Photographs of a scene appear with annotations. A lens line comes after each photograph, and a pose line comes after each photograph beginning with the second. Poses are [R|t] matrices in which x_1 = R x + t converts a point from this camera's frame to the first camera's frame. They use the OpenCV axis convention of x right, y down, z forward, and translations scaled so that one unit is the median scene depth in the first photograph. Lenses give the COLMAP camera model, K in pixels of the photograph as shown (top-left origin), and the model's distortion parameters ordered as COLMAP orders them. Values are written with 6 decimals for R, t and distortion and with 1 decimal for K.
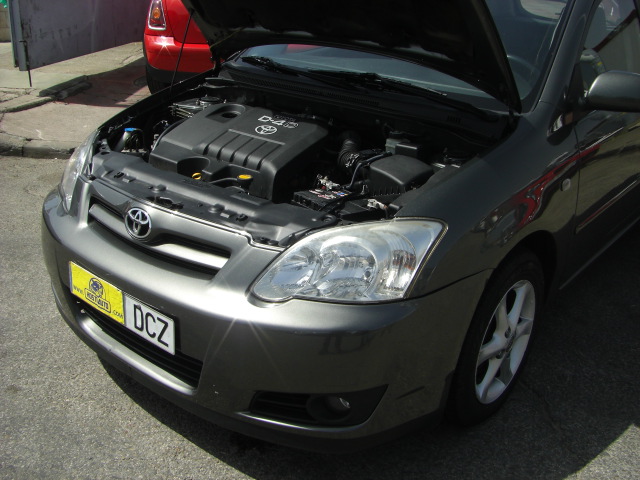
lens RADIAL K [[722.9, 0, 313.2], [0, 722.9, 213.5], [0, 0, 1]] dist [-0.184405, 0.140673]
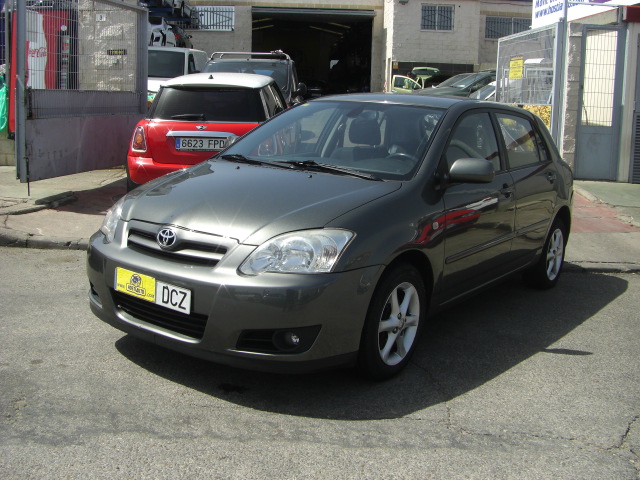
lens RADIAL K [[722.9, 0, 313.2], [0, 722.9, 213.5], [0, 0, 1]] dist [-0.184405, 0.140673]
pose [[0.996627, 0.013012, 0.081027, -0.044129], [0.004109, 0.978201, -0.207620, 0.271956], [-0.081962, 0.207253, 0.974848, -0.558938]]
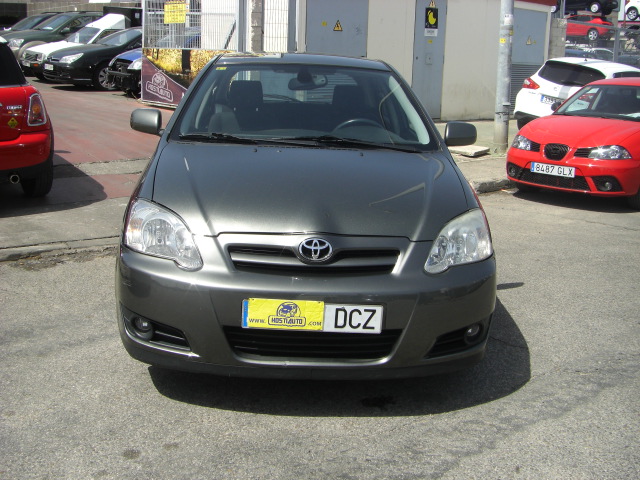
lens RADIAL K [[722.9, 0, 313.2], [0, 722.9, 213.5], [0, 0, 1]] dist [-0.184405, 0.140673]
pose [[0.726202, -0.132309, 0.674630, -1.033186], [0.217952, 0.974994, -0.043397, 0.005438], [-0.652019, 0.178552, 0.736879, 0.023990]]
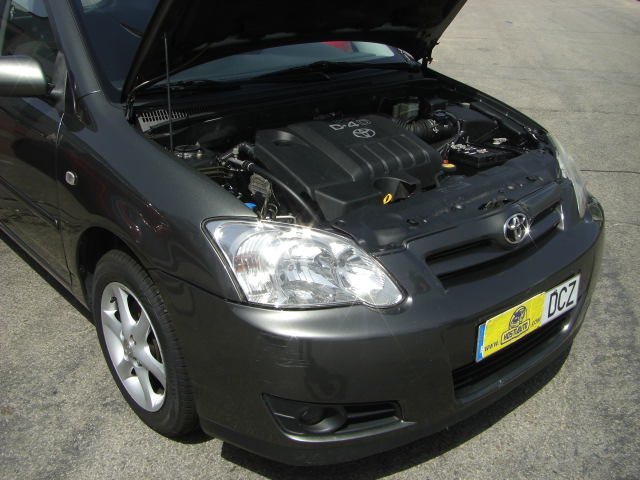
lens RADIAL K [[722.9, 0, 313.2], [0, 722.9, 213.5], [0, 0, 1]] dist [-0.184405, 0.140673]
pose [[0.151343, -0.370599, 0.916380, -1.073930], [0.345466, 0.888428, 0.302240, -0.361864], [-0.926147, 0.270836, 0.262487, 0.916847]]
